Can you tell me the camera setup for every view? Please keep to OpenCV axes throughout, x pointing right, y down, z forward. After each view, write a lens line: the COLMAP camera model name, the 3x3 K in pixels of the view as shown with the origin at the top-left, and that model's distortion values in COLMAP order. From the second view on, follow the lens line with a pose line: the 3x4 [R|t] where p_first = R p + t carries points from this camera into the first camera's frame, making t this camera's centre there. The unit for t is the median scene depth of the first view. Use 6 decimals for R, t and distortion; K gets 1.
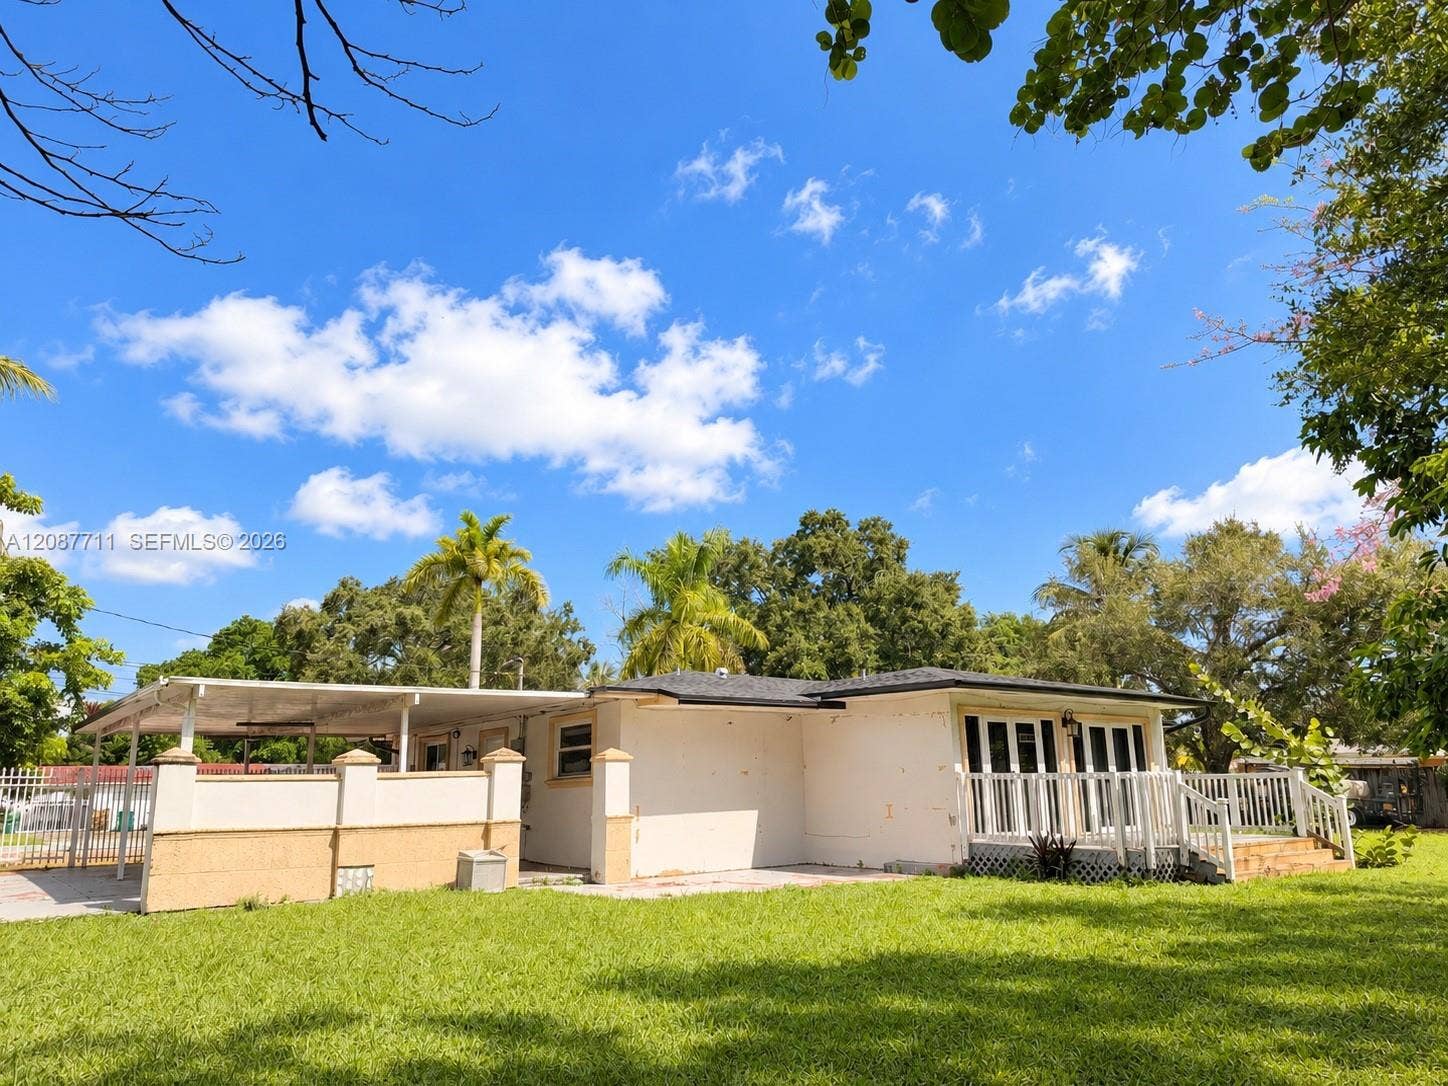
lens RADIAL K [[1042.0, 0, 723.0], [0, 1042.0, 536.8], [0, 0, 1]] dist [0.028315, -0.057270]
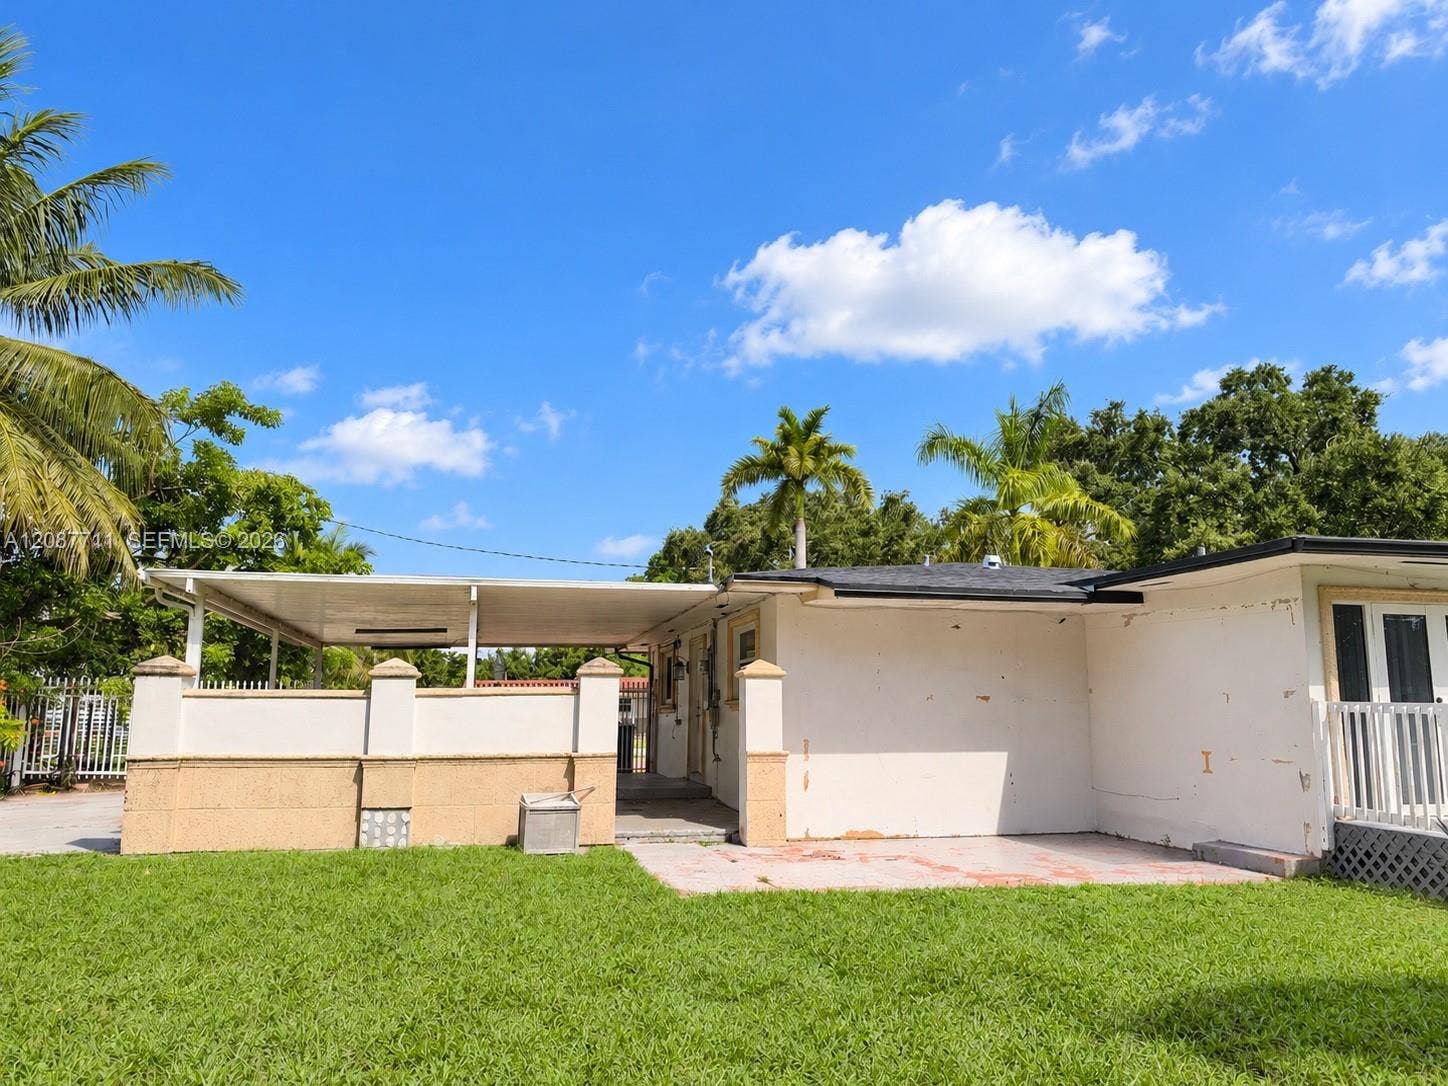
lens RADIAL K [[1042.7, 0, 719.6], [0, 1042.7, 532.1], [0, 0, 1]] dist [0.059486, -0.106030]
pose [[0.908674, -0.050618, -0.414427, 0.176730], [0.079415, 0.995456, 0.052540, 0.079453], [0.409885, -0.080653, 0.908565, 0.360524]]
